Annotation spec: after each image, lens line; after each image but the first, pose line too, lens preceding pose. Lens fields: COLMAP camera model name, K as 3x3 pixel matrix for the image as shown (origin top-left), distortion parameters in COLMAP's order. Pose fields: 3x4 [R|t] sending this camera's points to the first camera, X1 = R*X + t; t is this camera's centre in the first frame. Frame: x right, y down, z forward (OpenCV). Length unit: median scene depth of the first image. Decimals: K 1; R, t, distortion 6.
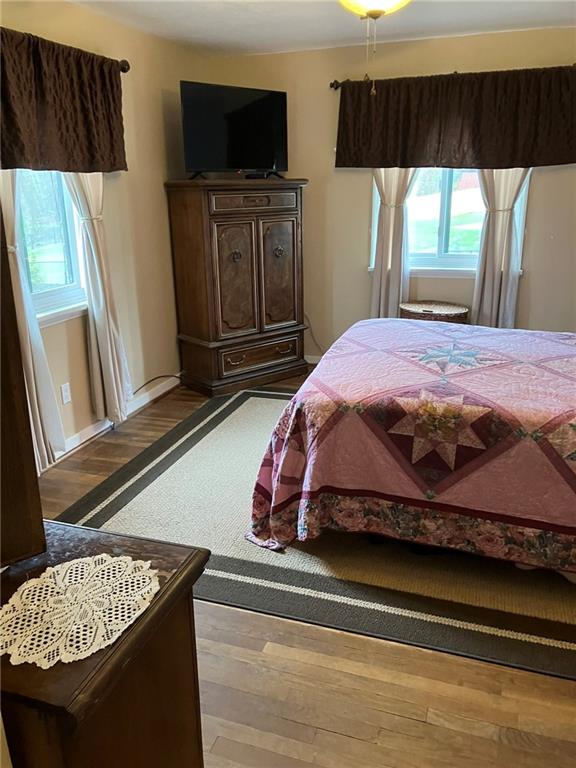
lens RADIAL K [[633.0, 0, 293.0], [0, 633.0, 389.3], [0, 0, 1]] dist [0.030714, -0.030194]
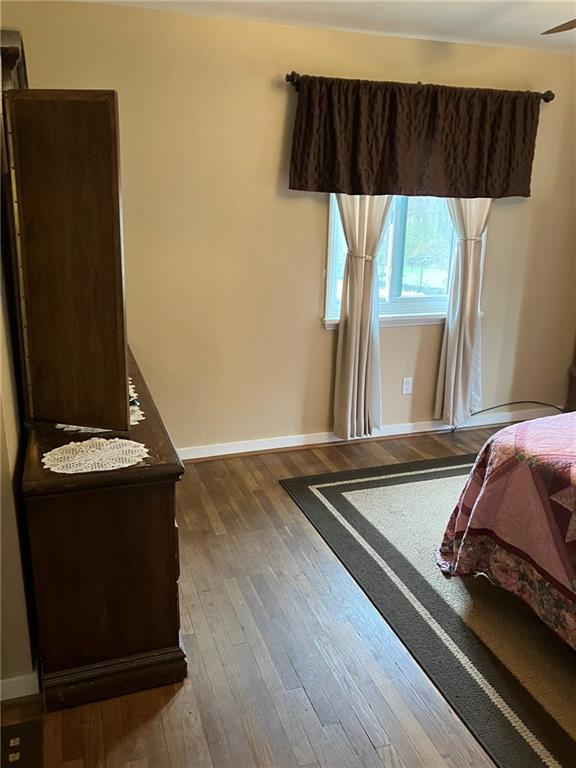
lens RADIAL K [[633.0, 0, 272.8], [0, 633.0, 385.6], [0, 0, 1]] dist [0.030714, -0.030194]
pose [[0.604223, 0.253498, -0.755416, 0.453513], [-0.272462, 0.956628, 0.103089, -0.057022], [0.748785, 0.143533, 0.647085, 0.083641]]
